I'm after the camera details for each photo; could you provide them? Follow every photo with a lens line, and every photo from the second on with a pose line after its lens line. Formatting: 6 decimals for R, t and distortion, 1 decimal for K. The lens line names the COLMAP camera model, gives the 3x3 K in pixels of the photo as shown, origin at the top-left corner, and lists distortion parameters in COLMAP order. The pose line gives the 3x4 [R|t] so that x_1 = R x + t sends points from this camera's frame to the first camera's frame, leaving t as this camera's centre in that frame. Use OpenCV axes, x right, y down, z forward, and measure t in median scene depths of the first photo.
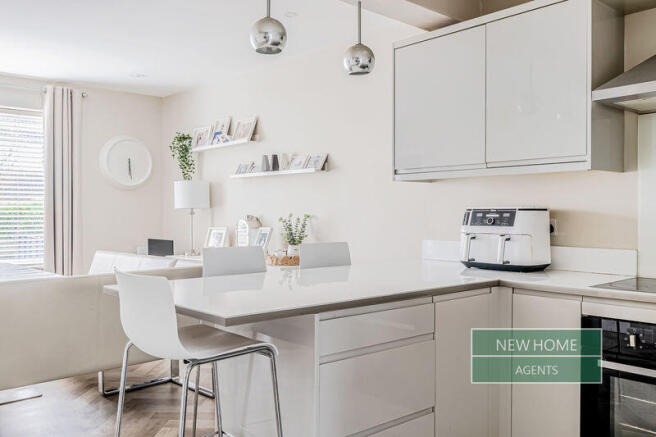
lens RADIAL K [[579.5, 0, 328.1], [0, 579.5, 219.0], [0, 0, 1]] dist [-0.000314, -0.000690]
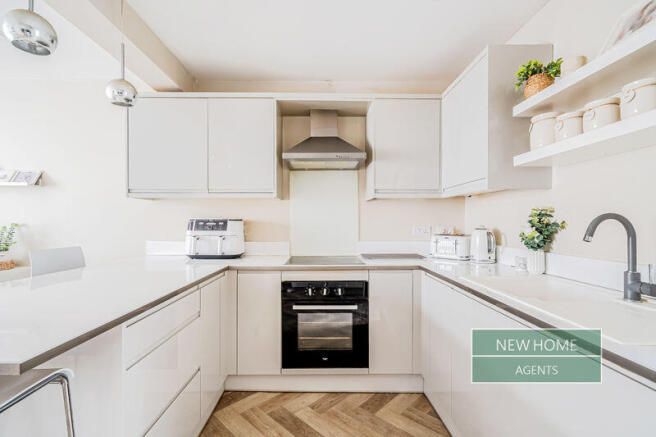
lens RADIAL K [[299.7, 0, 328.2], [0, 299.7, 221.6], [0, 0, 1]] dist [-0.000028, -0.000475]
pose [[0.652037, 0.001031, 0.758186, -0.112862], [0.007193, 0.999946, -0.007545, -0.003370], [-0.758153, 0.010373, 0.651994, 0.236474]]
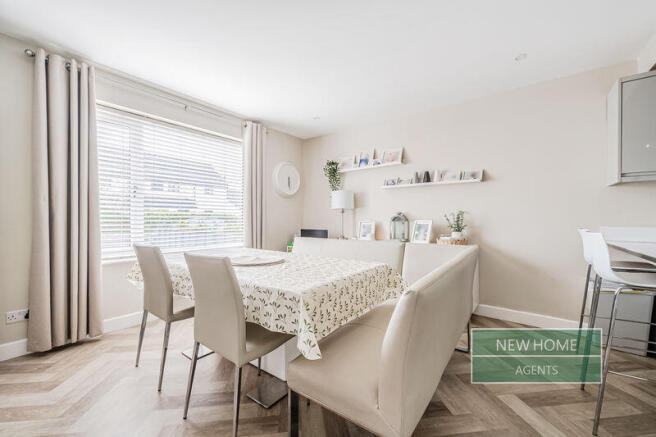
lens RADIAL K [[257.1, 0, 327.4], [0, 257.1, 217.4], [0, 0, 1]] dist [0.001312, 0.000073]
pose [[0.982199, -0.005922, 0.187749, -0.695596], [0.006806, 0.999969, -0.004065, 0.012921], [-0.187719, 0.005270, 0.982209, 0.583599]]
